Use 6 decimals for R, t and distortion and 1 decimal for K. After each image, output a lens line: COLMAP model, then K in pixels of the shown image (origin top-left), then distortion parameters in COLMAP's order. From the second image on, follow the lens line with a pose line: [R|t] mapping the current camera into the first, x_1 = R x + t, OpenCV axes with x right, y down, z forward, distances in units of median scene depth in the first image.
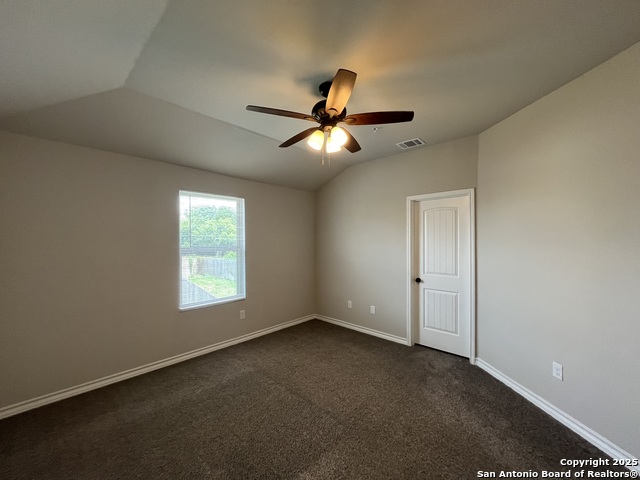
lens RADIAL K [[258.0, 0, 319.5], [0, 258.0, 240.7], [0, 0, 1]] dist [-0.001490, -0.000072]
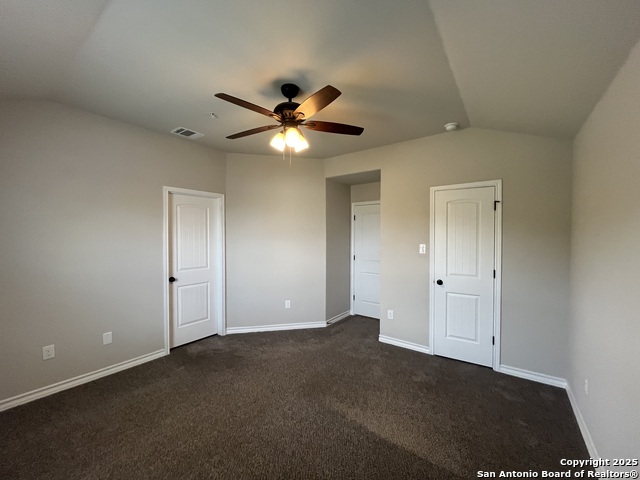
lens RADIAL K [[258.0, 0, 319.5], [0, 258.0, 240.7], [0, 0, 1]] dist [-0.001490, -0.000072]
pose [[-0.131311, -0.012658, 0.991260, -0.607683], [-0.001288, 0.999920, 0.012598, 0.002678], [-0.991340, 0.000378, -0.131317, 0.607560]]
